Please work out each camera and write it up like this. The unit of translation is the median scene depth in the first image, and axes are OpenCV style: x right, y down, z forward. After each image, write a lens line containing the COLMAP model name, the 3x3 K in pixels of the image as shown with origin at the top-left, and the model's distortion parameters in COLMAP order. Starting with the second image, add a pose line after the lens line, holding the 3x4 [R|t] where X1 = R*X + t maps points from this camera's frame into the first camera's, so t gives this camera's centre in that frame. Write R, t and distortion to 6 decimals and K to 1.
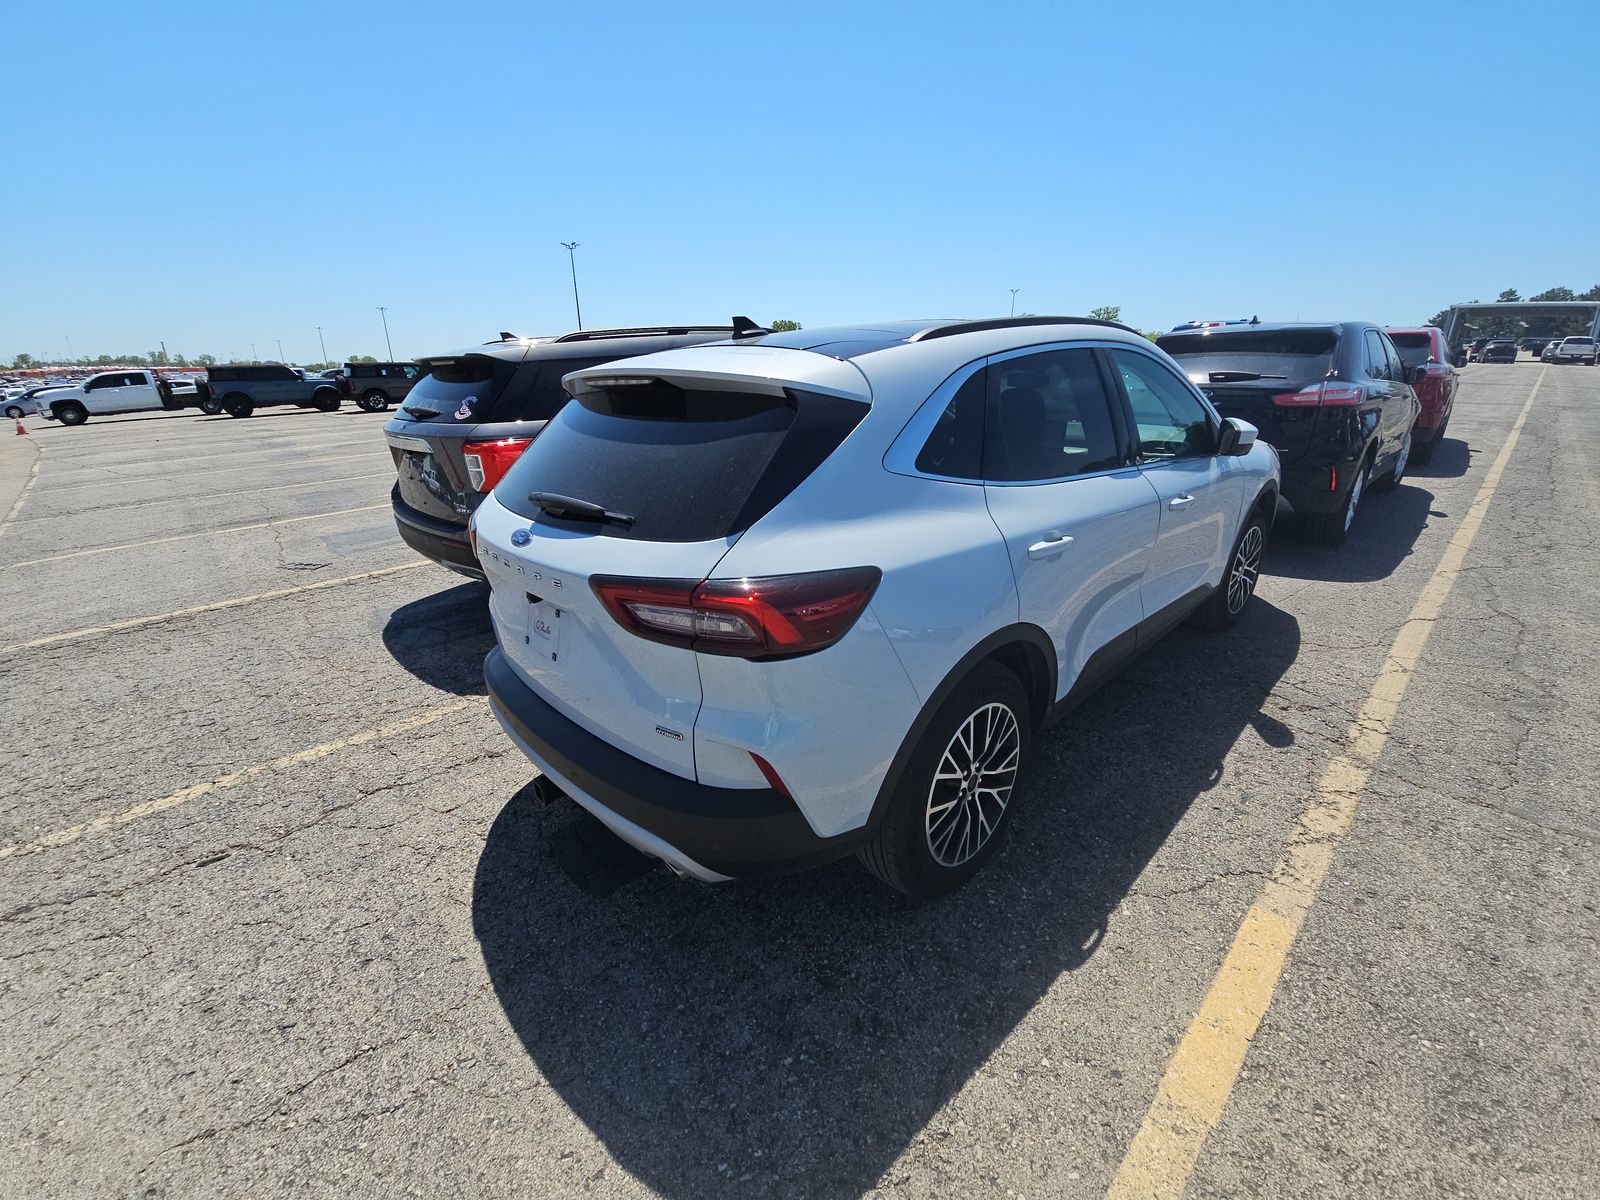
lens RADIAL K [[646.9, 0, 797.4], [0, 646.9, 615.2], [0, 0, 1]] dist [0.020944, -0.018064]
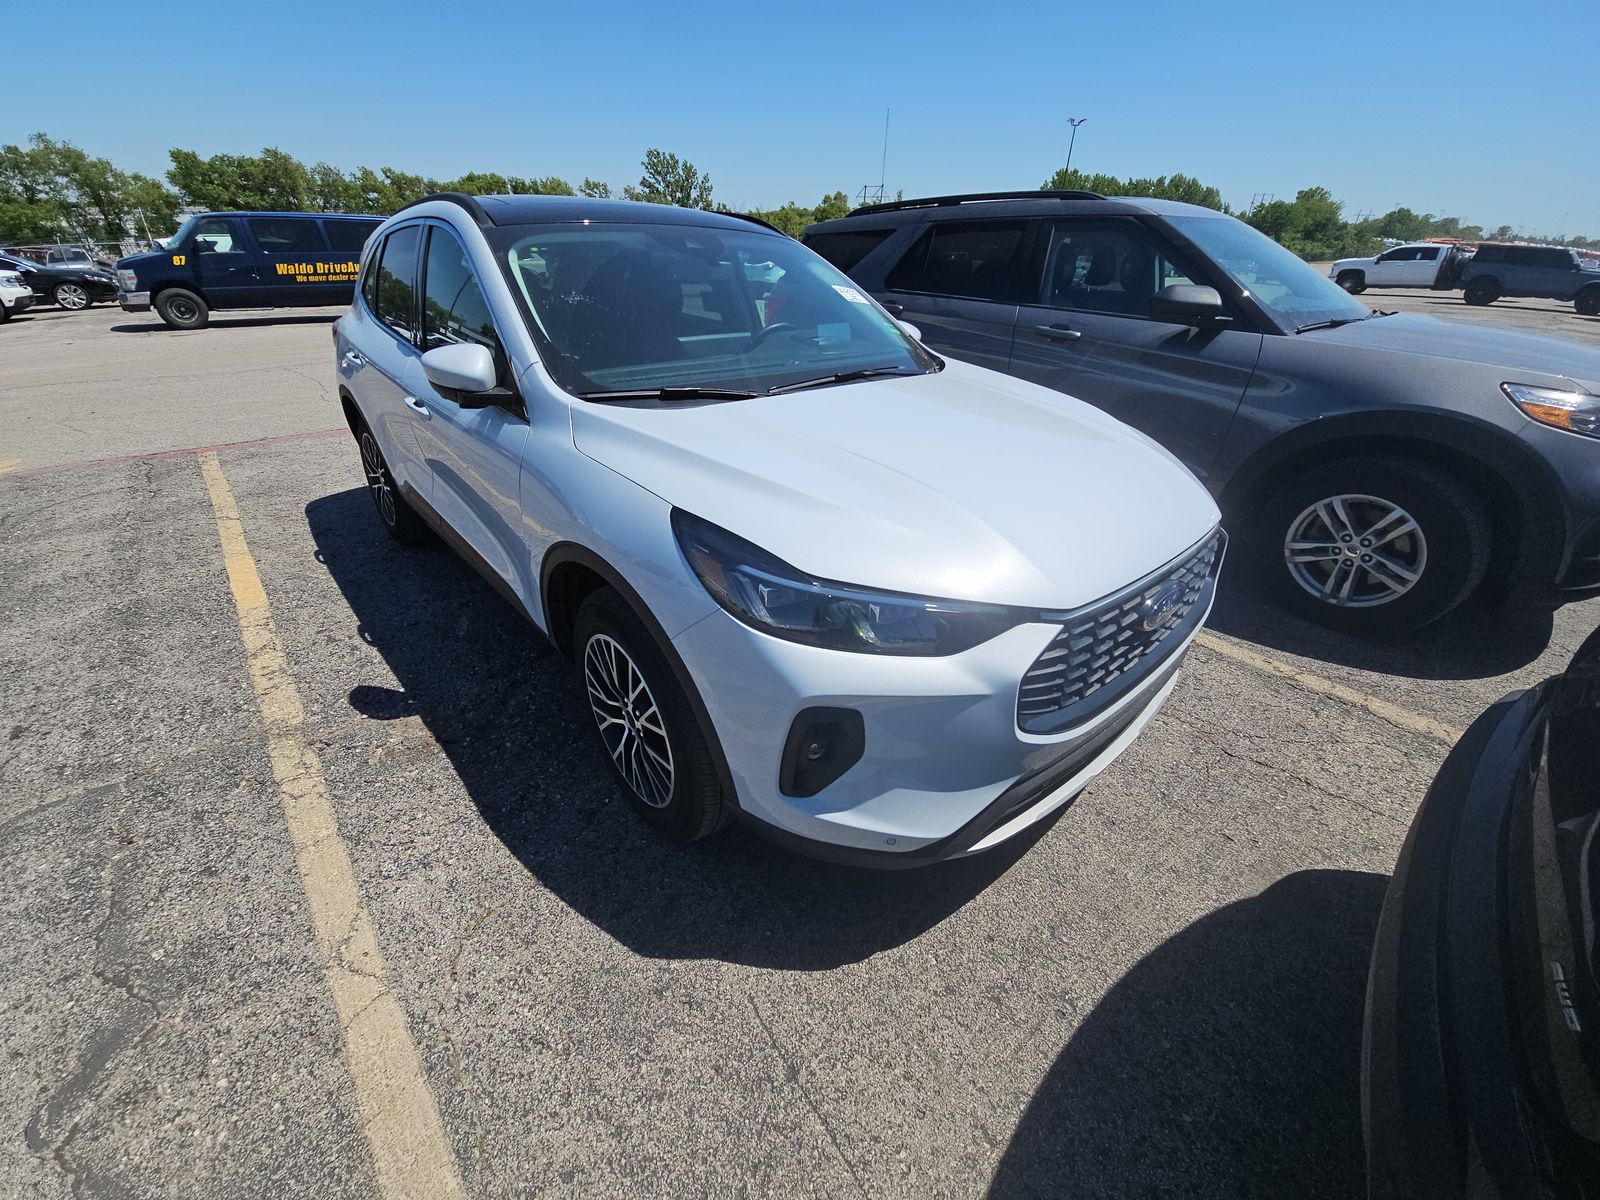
lens RADIAL K [[651.2, 0, 798.3], [0, 651.2, 609.9], [0, 0, 1]] dist [-0.003260, -0.000549]
pose [[-0.033120, 0.515975, -0.855963, 2.074519], [-0.381521, 0.785051, 0.487992, -0.830347], [0.923766, 0.342730, 0.170855, 1.976828]]
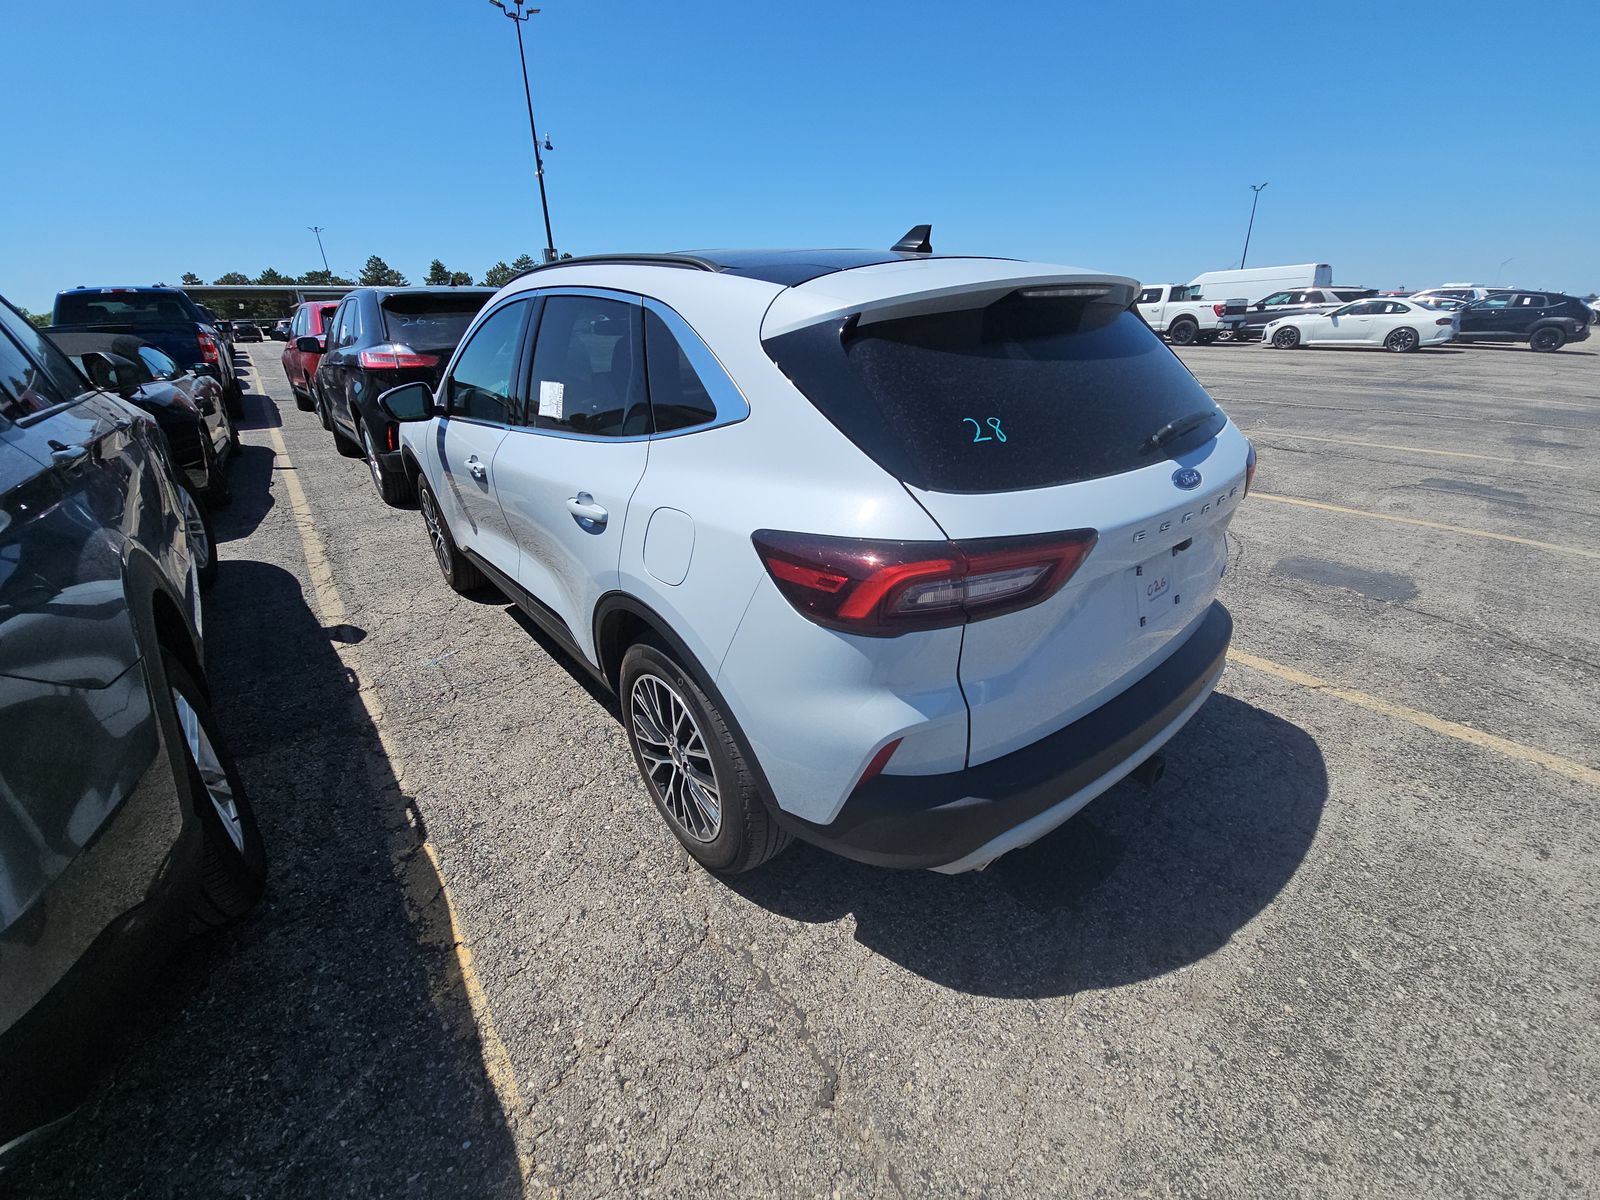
lens RADIAL K [[651.2, 0, 798.3], [0, 651.2, 609.9], [0, 0, 1]] dist [-0.003260, -0.000549]
pose [[0.077994, -0.392977, 0.916235, -1.197153], [0.379773, 0.861453, 0.337153, -0.410736], [-0.921786, 0.321665, 0.216430, 1.237180]]
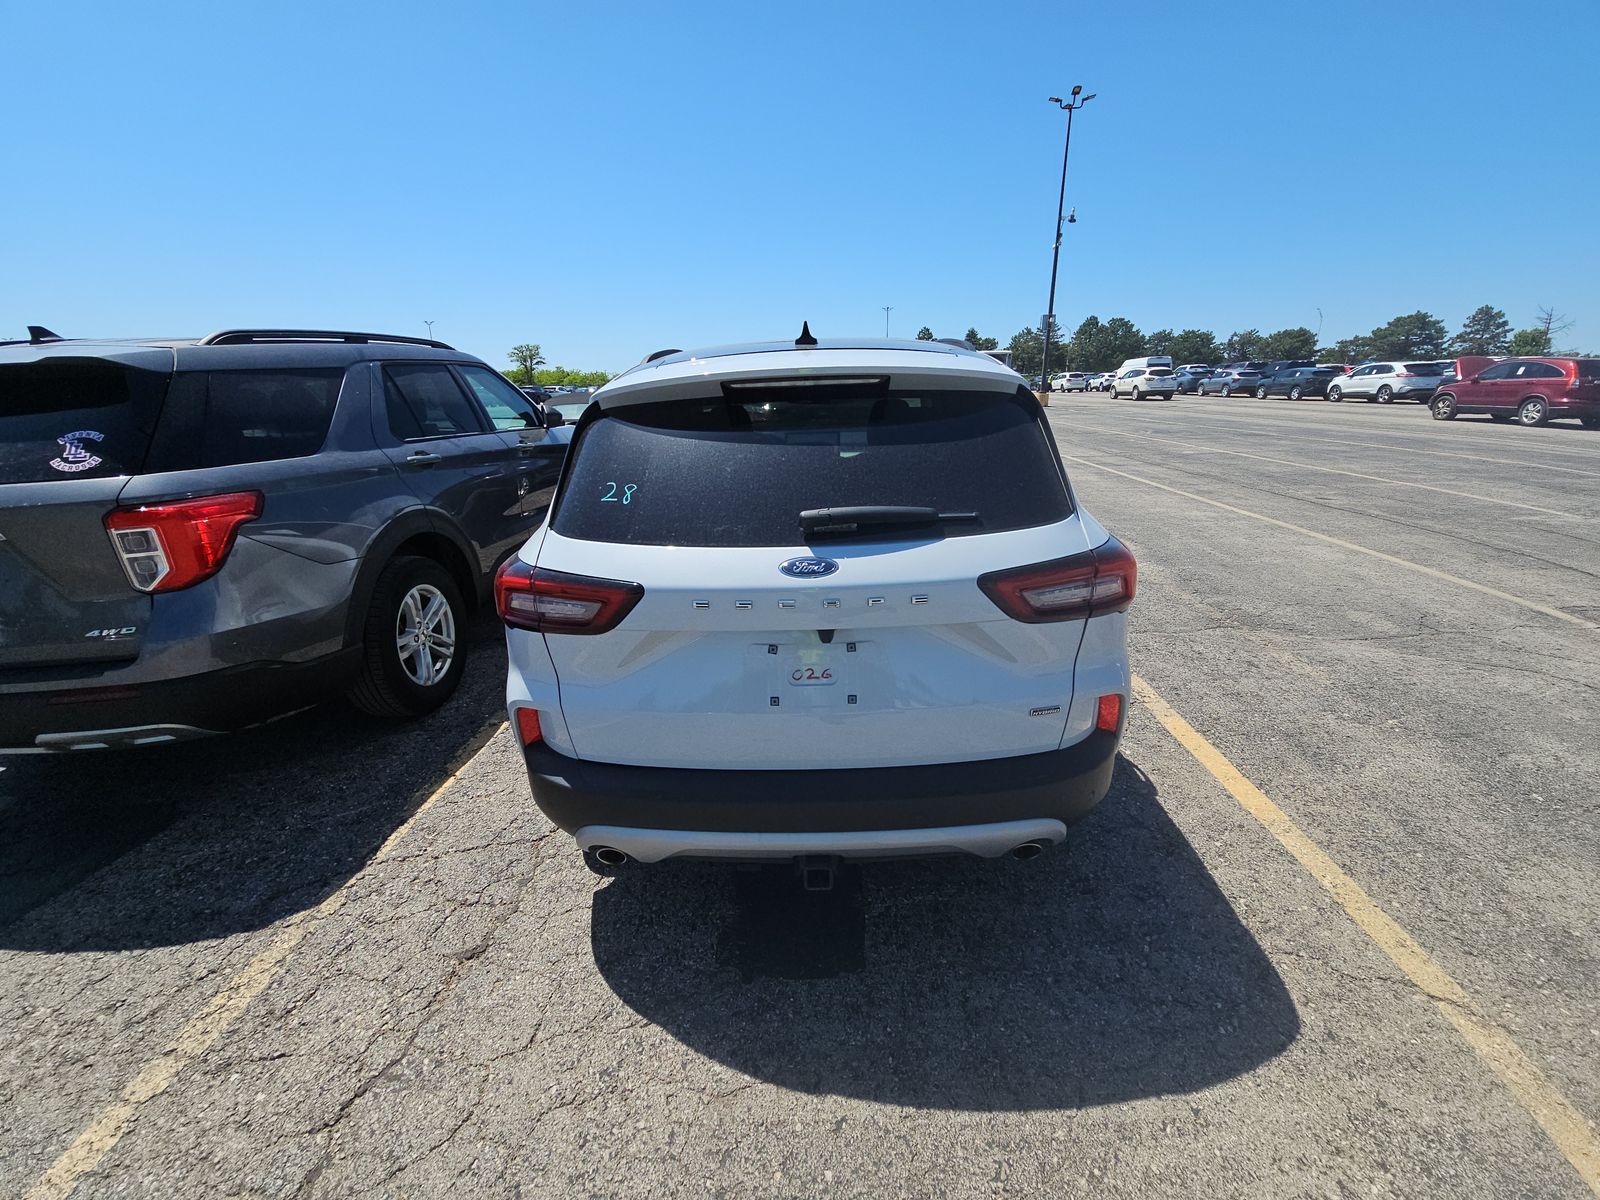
lens RADIAL K [[651.2, 0, 798.3], [0, 651.2, 609.9], [0, 0, 1]] dist [-0.003260, -0.000549]
pose [[0.708162, -0.220976, 0.670579, -0.925697], [0.257224, 0.965235, 0.046434, -0.101233], [-0.657527, 0.139607, 0.740384, 0.380556]]
